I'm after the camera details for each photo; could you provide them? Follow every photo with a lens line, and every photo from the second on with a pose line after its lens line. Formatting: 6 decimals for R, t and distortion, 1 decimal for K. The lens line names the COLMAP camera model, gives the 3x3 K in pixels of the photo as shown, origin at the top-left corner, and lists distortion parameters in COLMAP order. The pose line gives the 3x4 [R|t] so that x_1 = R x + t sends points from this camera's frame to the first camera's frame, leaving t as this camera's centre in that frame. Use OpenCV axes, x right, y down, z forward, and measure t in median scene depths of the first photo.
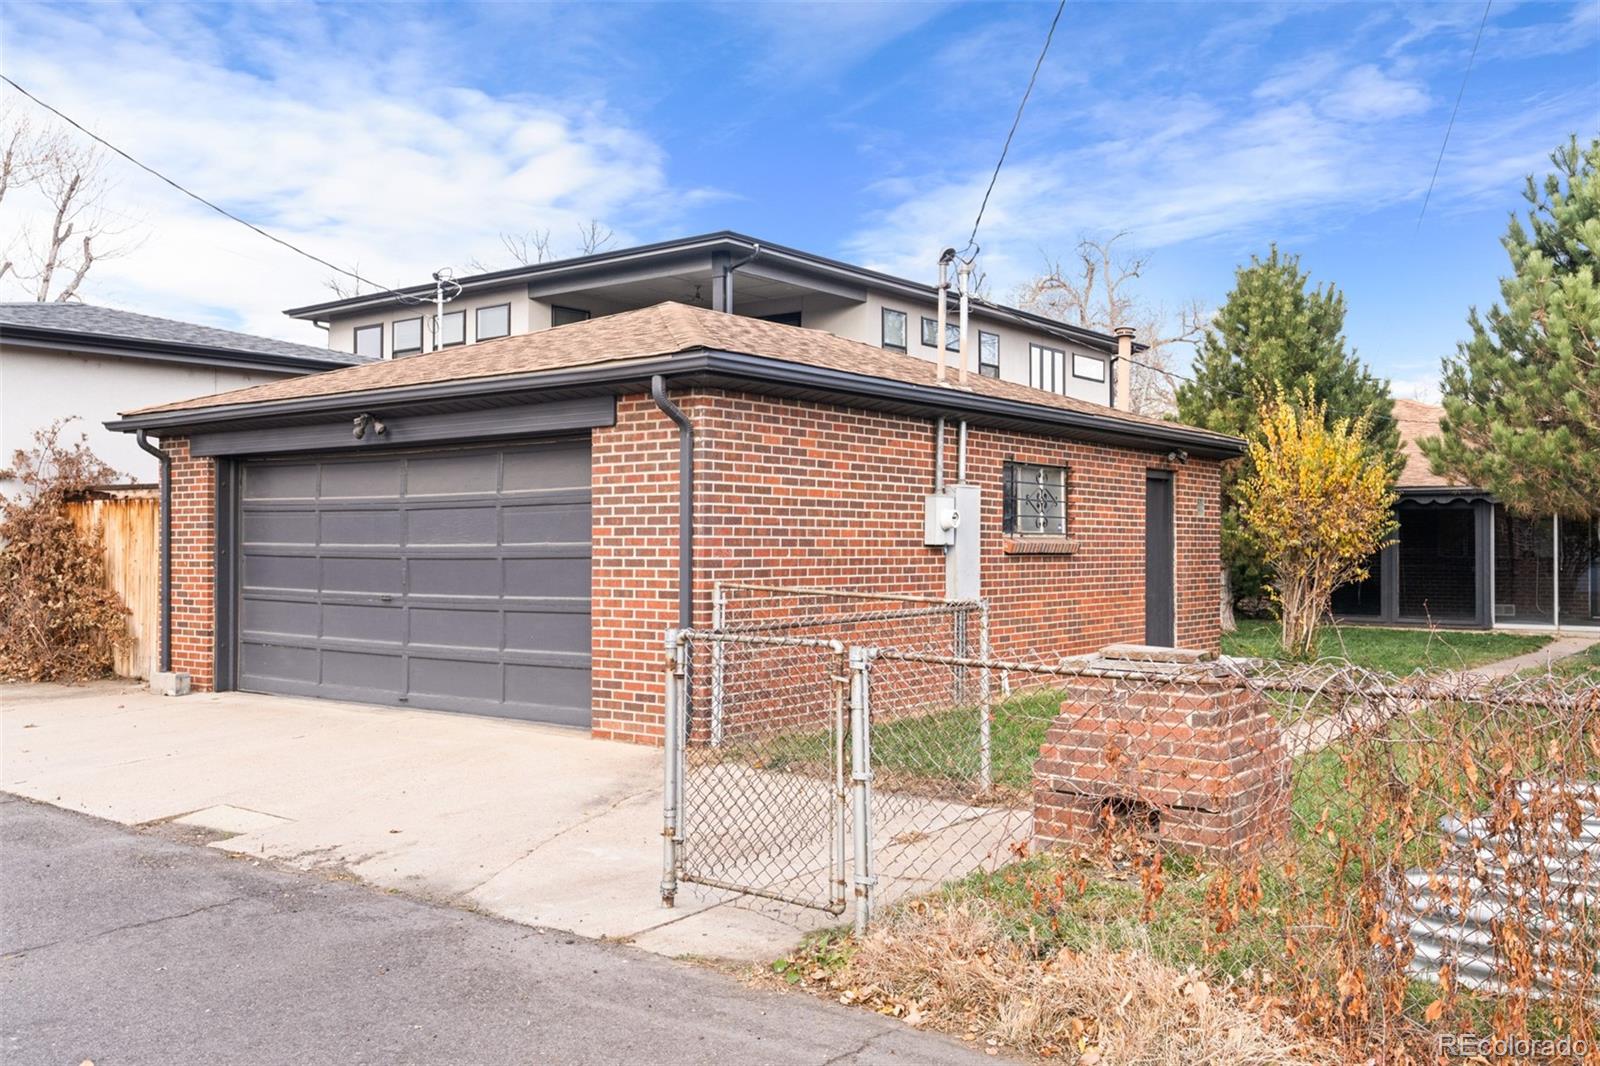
lens RADIAL K [[1405.2, 0, 800.0], [0, 1405.2, 533.0], [0, 0, 1]] dist [0.004894, 0.014433]
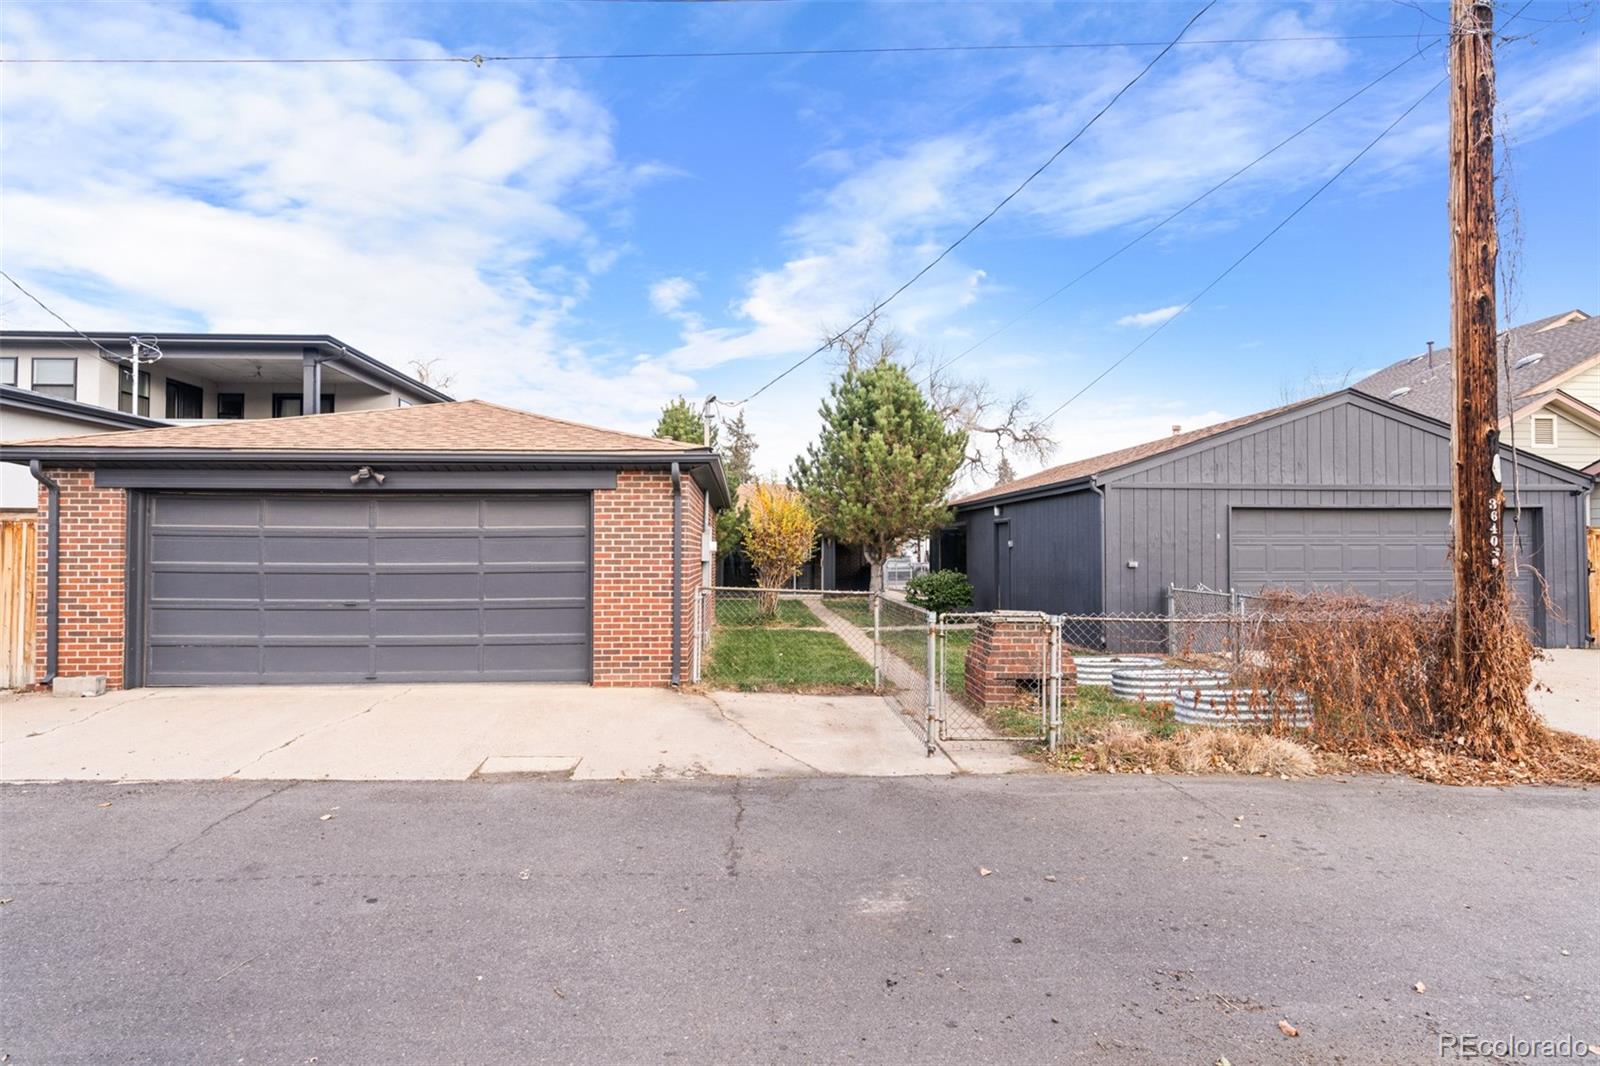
lens RADIAL K [[824.1, 0, 800.0], [0, 824.1, 533.0], [0, 0, 1]] dist [-0.002833, -0.000304]
pose [[0.757266, 0.015688, 0.652919, -0.506222], [-0.006528, 0.999843, -0.016452, -0.010955], [-0.653075, 0.008196, 0.757249, 0.134112]]
